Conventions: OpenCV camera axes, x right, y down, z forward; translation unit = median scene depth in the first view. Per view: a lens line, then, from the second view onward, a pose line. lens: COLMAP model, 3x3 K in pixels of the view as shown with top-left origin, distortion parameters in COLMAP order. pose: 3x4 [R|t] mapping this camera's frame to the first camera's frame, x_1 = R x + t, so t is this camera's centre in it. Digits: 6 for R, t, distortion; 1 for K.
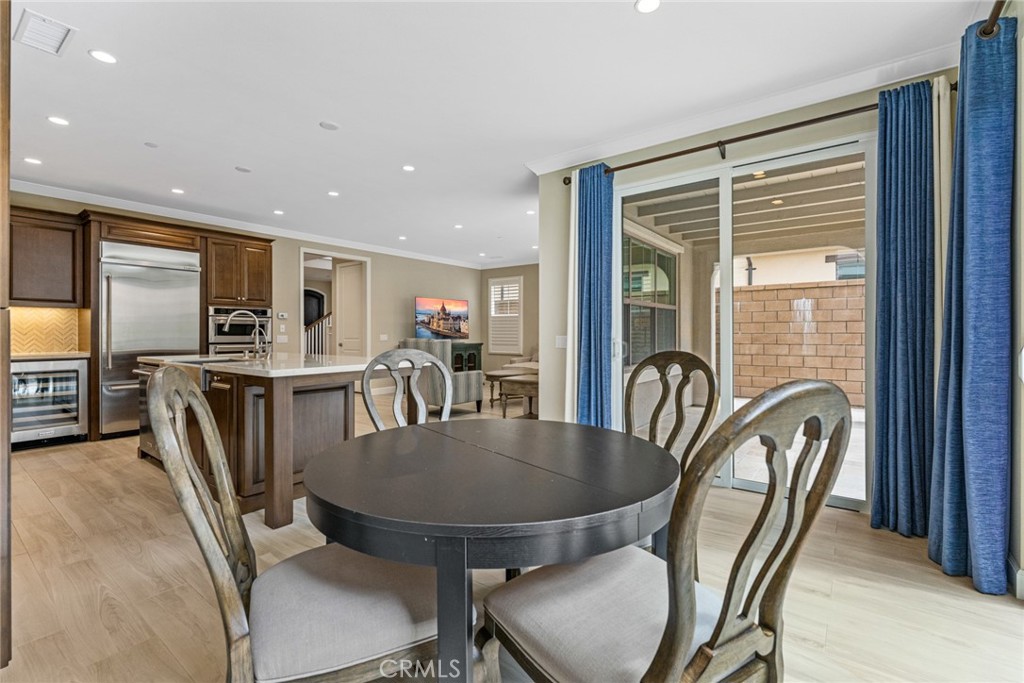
lens RADIAL K [[453.5, 0, 510.1], [0, 453.5, 340.3], [0, 0, 1]] dist [0.011128, -0.000090]
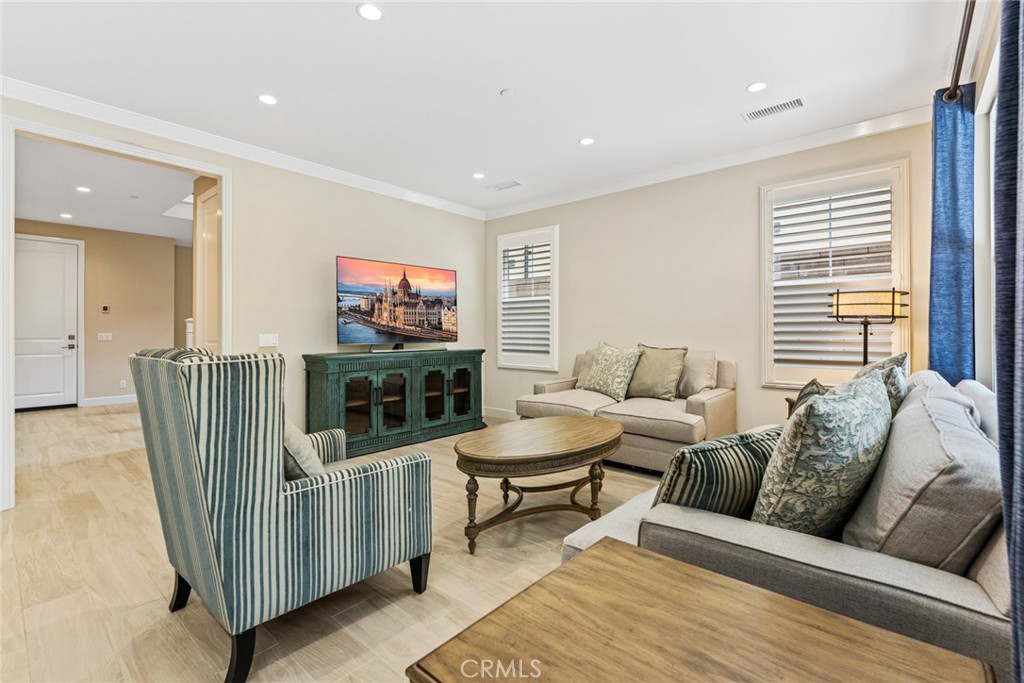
lens RADIAL K [[453.5, 0, 514.4], [0, 453.5, 333.2], [0, 0, 1]] dist [0.011128, -0.000090]
pose [[0.997660, -0.003840, -0.068267, 0.012896], [0.004090, 0.999985, 0.003532, -0.015001], [0.068253, -0.003803, 0.997661, 0.484771]]
